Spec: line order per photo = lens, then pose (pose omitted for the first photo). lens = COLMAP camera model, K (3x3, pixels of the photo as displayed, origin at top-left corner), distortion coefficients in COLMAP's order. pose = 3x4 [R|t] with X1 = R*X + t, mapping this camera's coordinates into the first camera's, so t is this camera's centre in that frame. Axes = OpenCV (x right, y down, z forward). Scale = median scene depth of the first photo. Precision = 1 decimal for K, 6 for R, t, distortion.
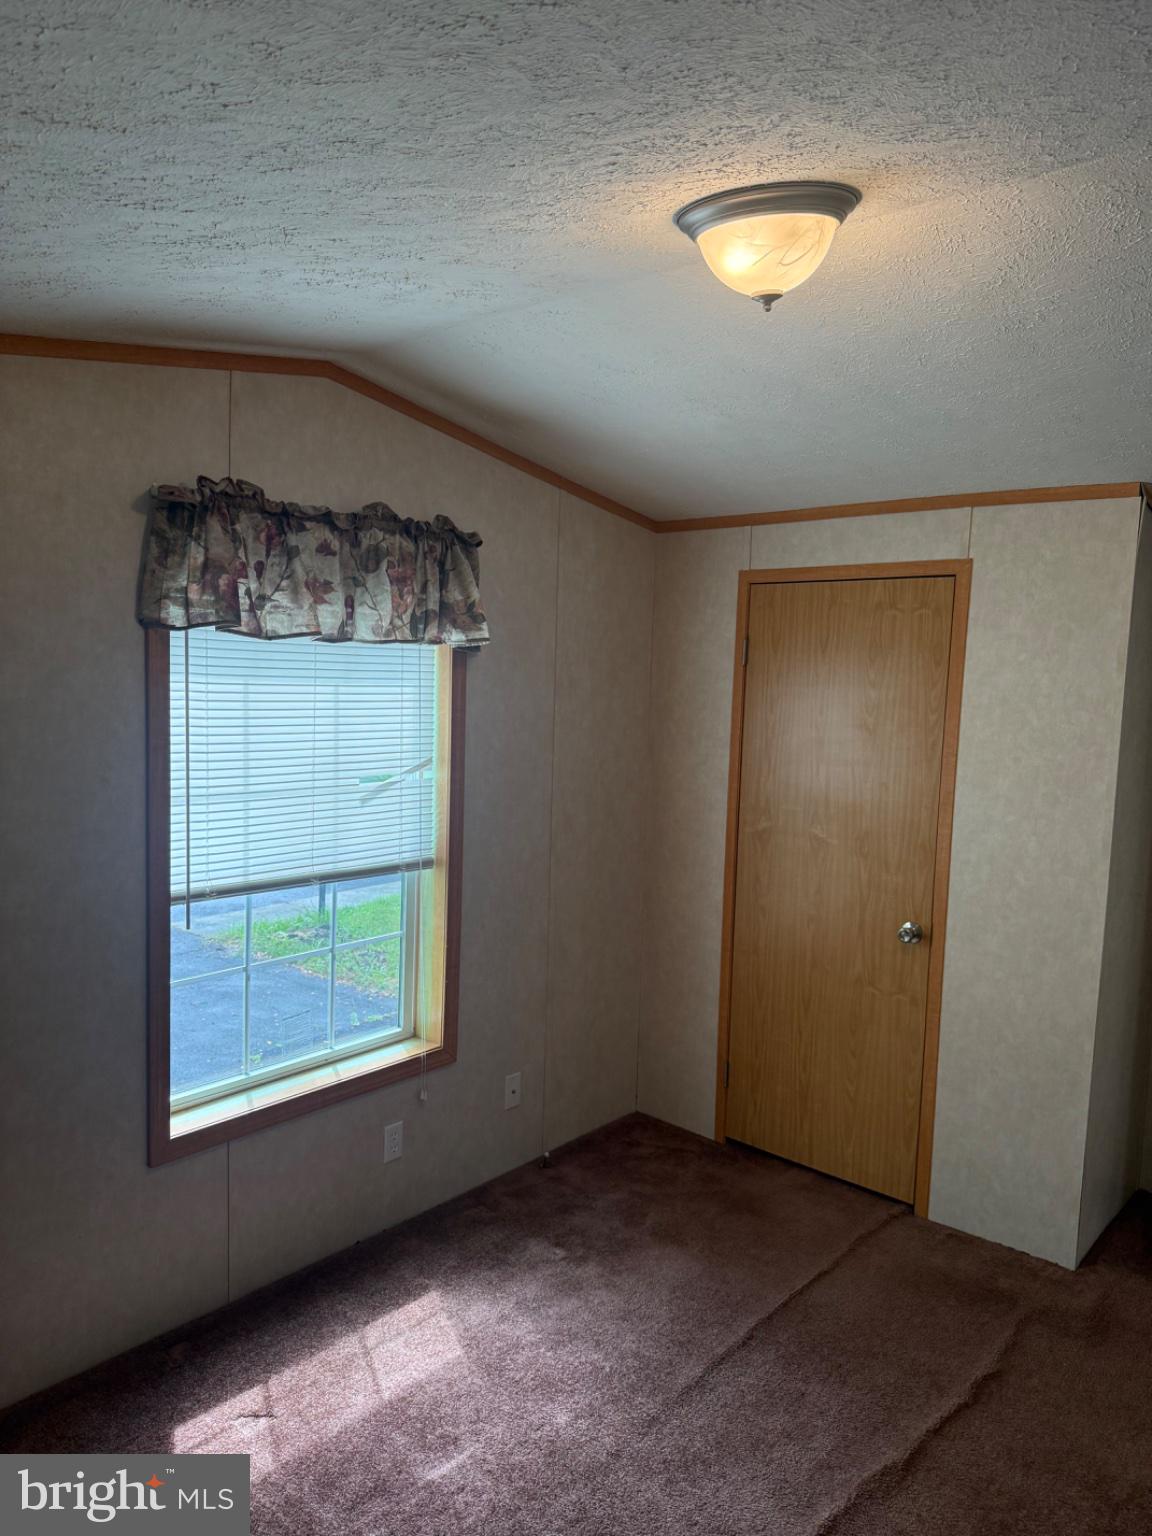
lens RADIAL K [[1069.4, 0, 578.0], [0, 1069.4, 775.5], [0, 0, 1]] dist [0.058035, -0.097565]
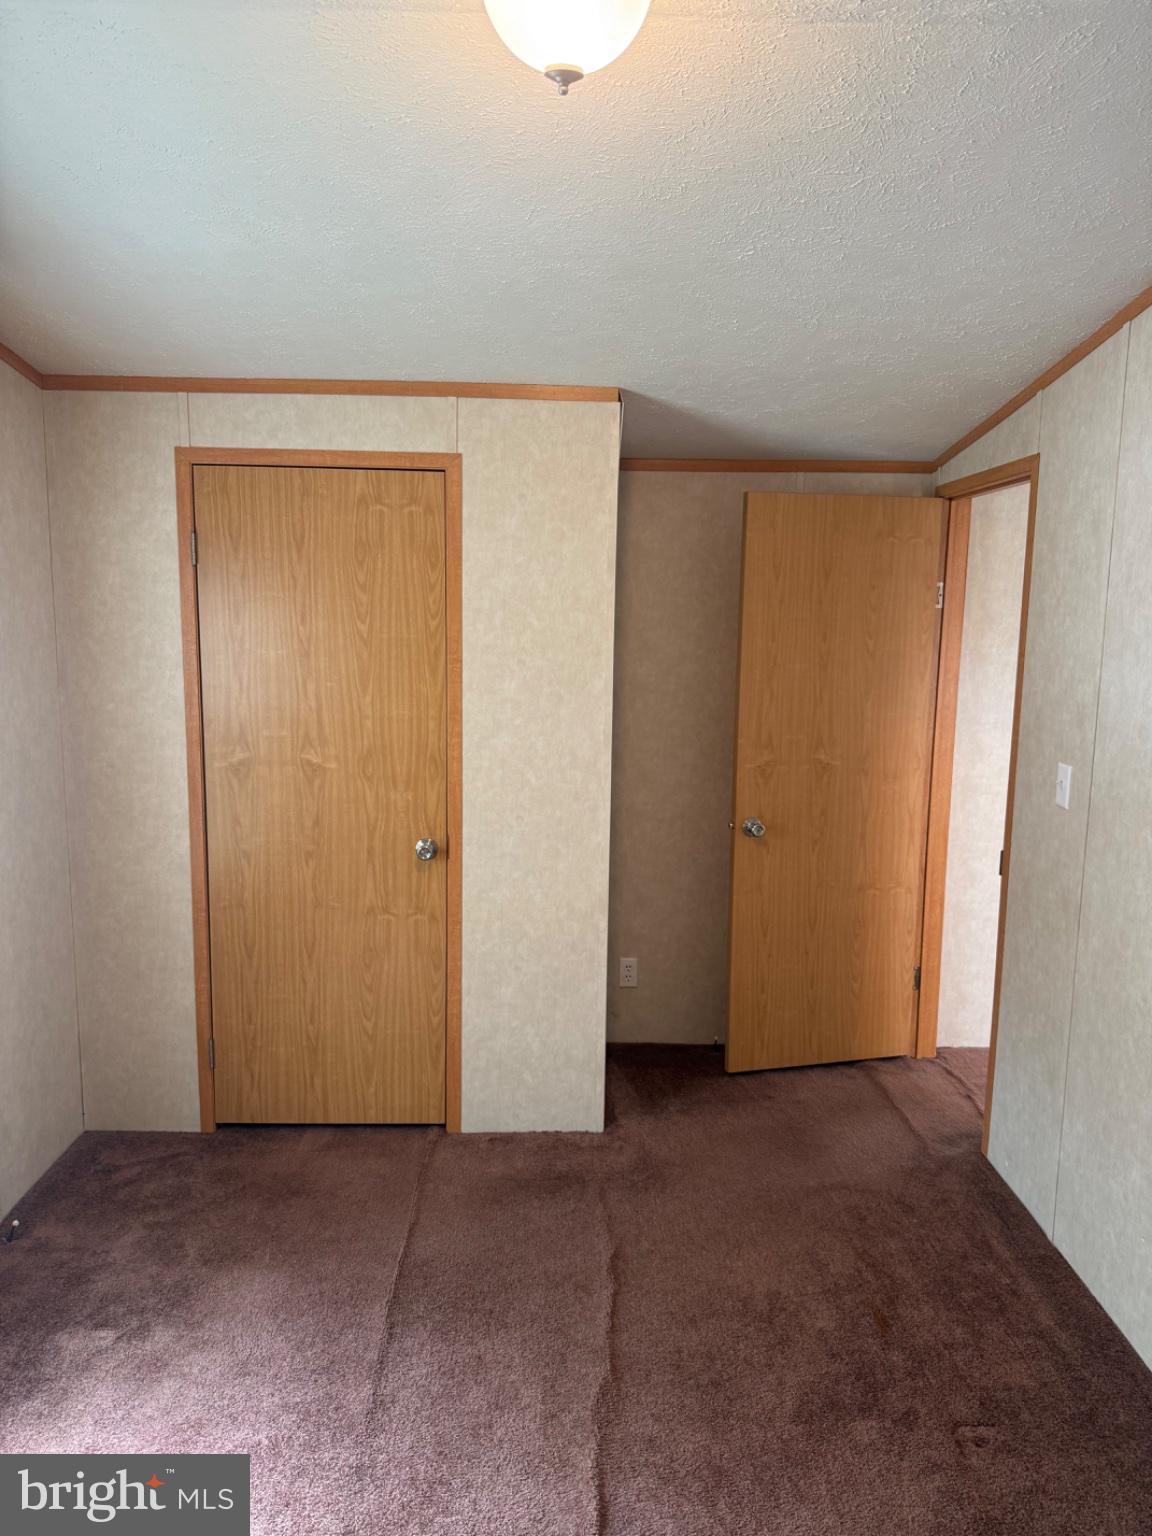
lens RADIAL K [[1069.4, 0, 578.0], [0, 1069.4, 775.5], [0, 0, 1]] dist [0.058035, -0.097565]
pose [[0.743617, -0.117416, 0.658215, -0.208713], [0.068859, 0.992674, 0.099286, -0.004941], [-0.665050, -0.028507, 0.746254, 0.201483]]
